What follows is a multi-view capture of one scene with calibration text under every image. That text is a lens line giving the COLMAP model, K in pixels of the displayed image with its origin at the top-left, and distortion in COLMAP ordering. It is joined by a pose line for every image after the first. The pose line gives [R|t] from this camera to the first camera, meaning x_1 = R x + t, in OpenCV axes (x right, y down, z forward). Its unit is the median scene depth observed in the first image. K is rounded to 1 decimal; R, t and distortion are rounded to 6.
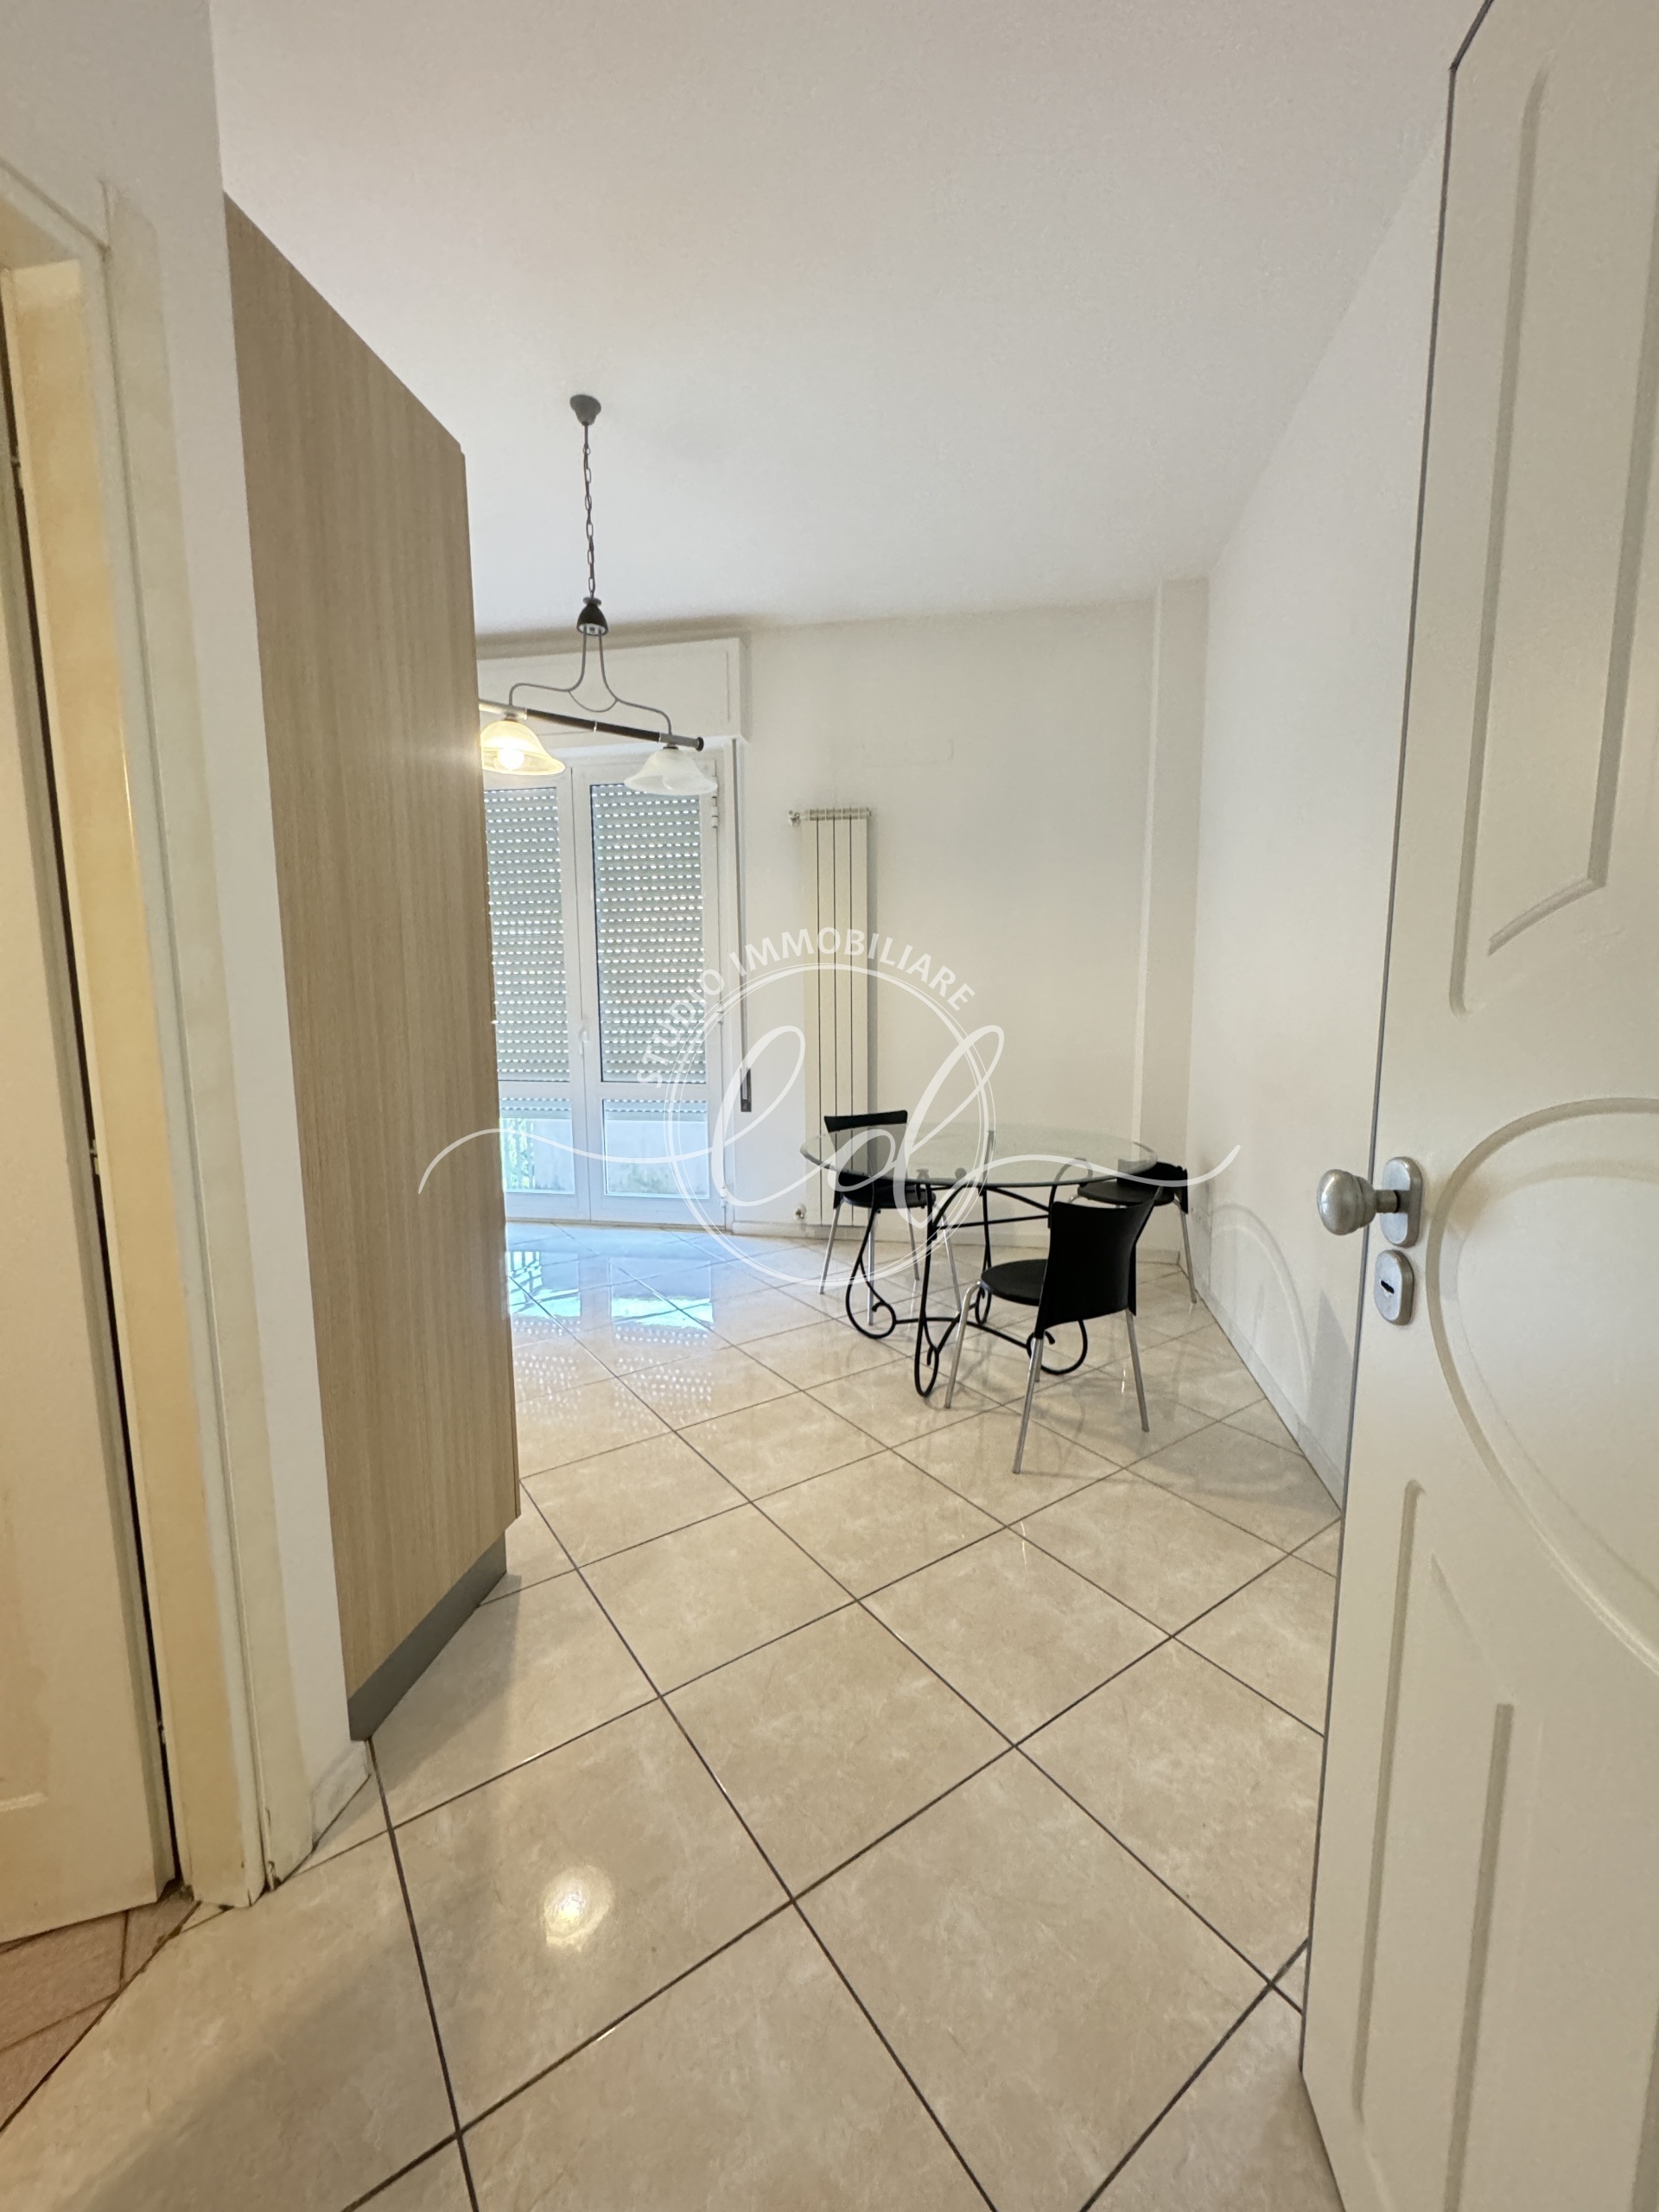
lens RADIAL K [[883.6, 0, 827.2], [0, 883.6, 1106.2], [0, 0, 1]] dist [-0.002682, 0.000241]
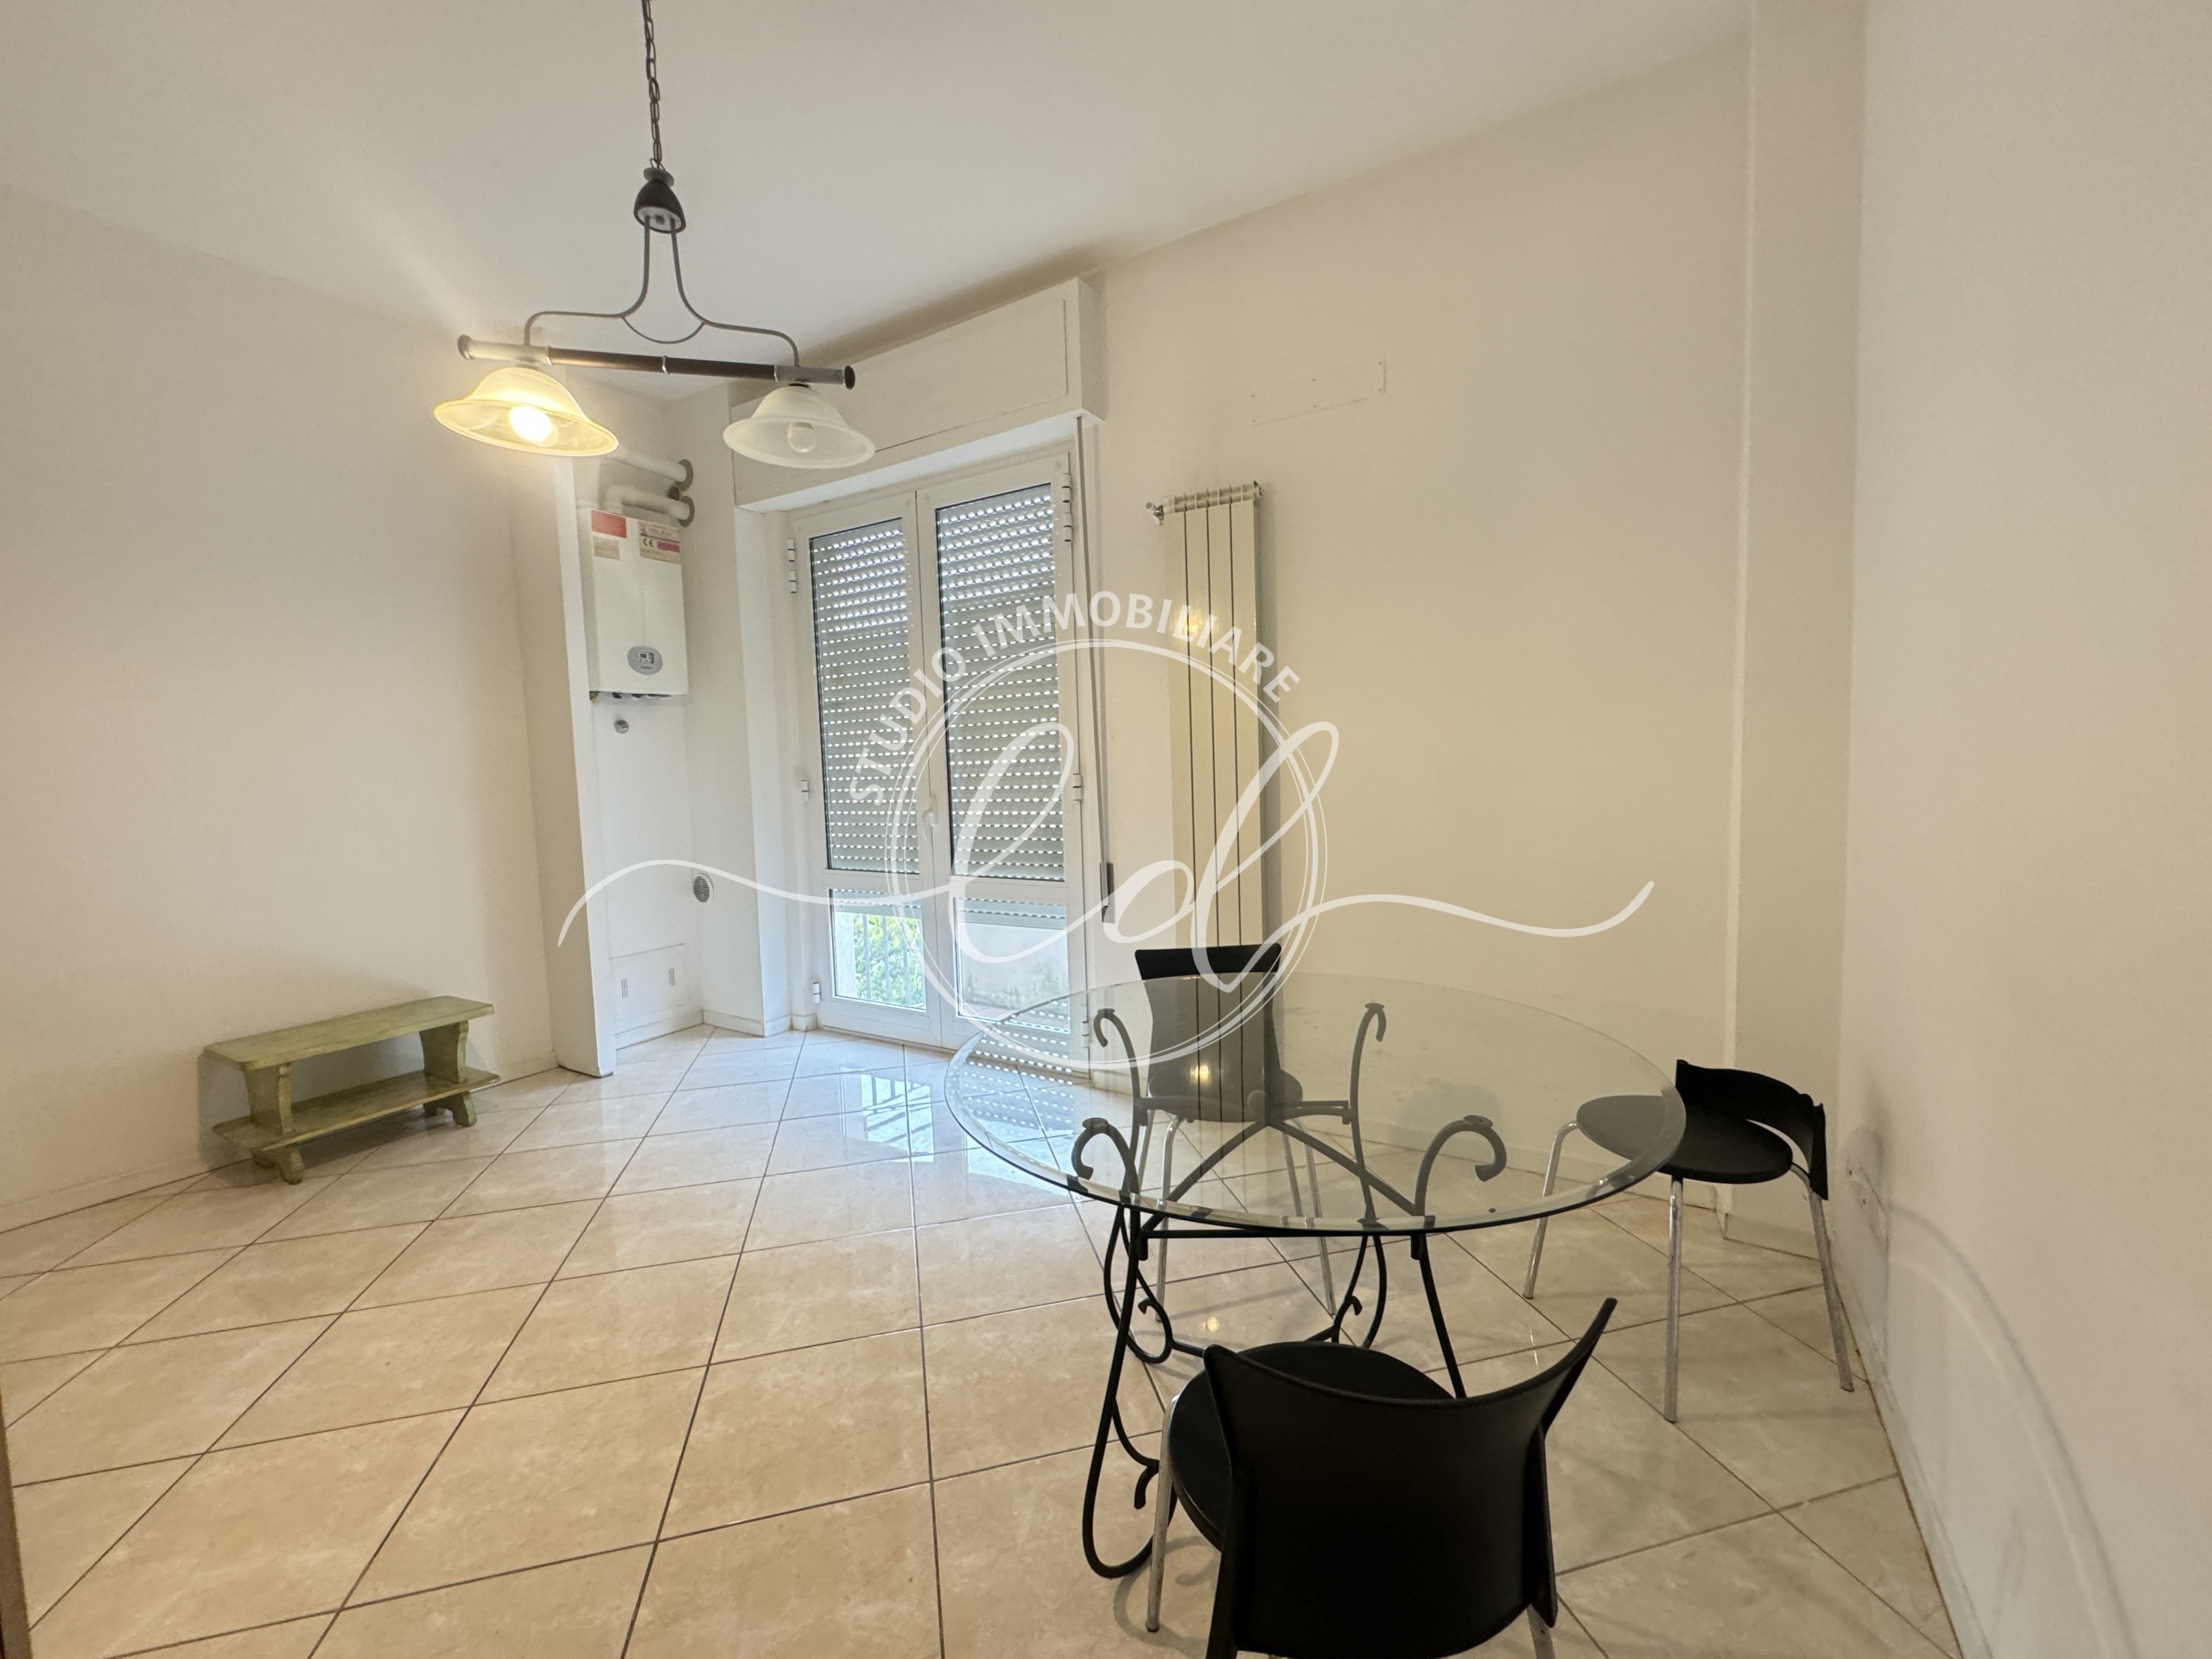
lens RADIAL K [[883.6, 0, 1104.9], [0, 883.6, 828.6], [0, 0, 1]] dist [-0.002682, 0.000241]
pose [[0.932695, 0.004601, -0.360636, 0.260958], [-0.021831, 0.998805, -0.043718, -0.061162], [0.360004, 0.048649, 0.931681, 0.491299]]
